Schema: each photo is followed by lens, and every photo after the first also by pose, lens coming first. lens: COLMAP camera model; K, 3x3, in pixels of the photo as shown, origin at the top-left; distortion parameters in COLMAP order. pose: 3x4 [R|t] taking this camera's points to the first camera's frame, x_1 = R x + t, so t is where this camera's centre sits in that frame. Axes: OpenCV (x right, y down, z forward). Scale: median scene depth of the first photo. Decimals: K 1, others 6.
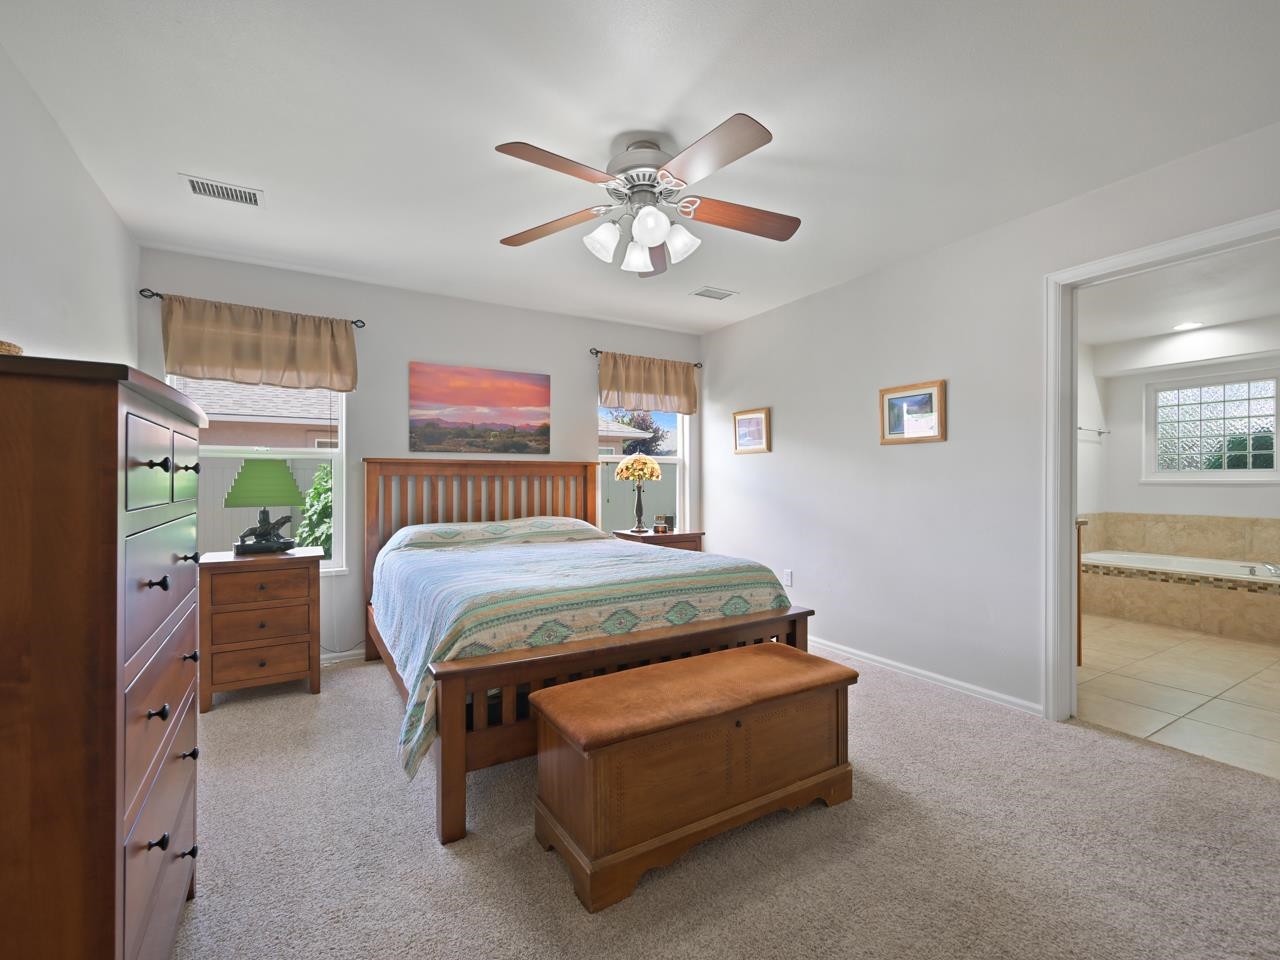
lens RADIAL K [[569.9, 0, 640.0], [0, 569.9, 480.0], [0, 0, 1]] dist [-0.000001, 0.000478]
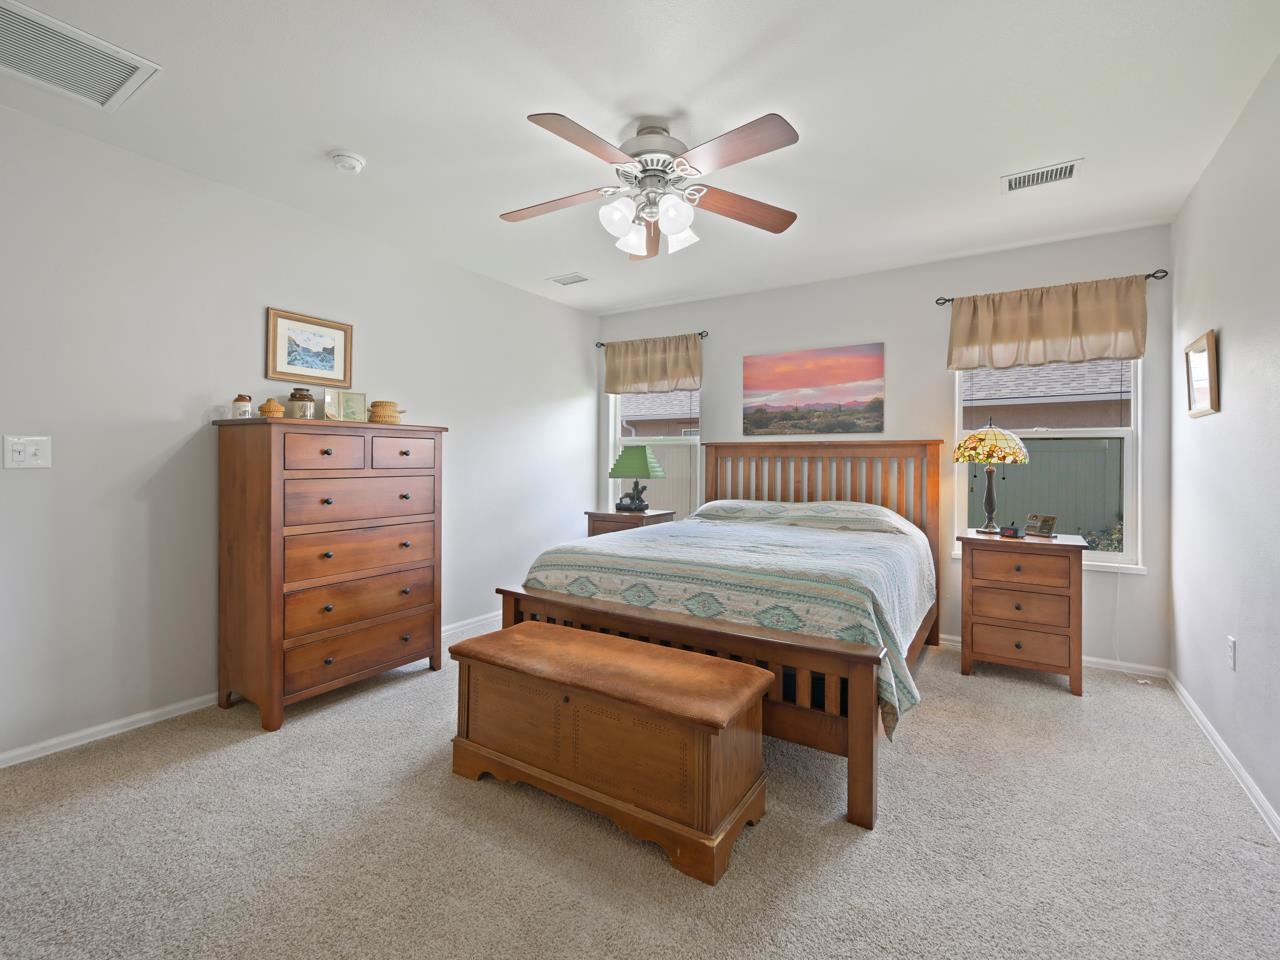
lens RADIAL K [[575.2, 0, 642.9], [0, 575.2, 464.4], [0, 0, 1]] dist [-0.001919, 0.000214]
pose [[0.444304, 0.010471, -0.895815, 0.574105], [-0.006661, 0.999943, 0.008385, -0.001113], [0.895851, 0.002242, 0.444348, 0.331963]]
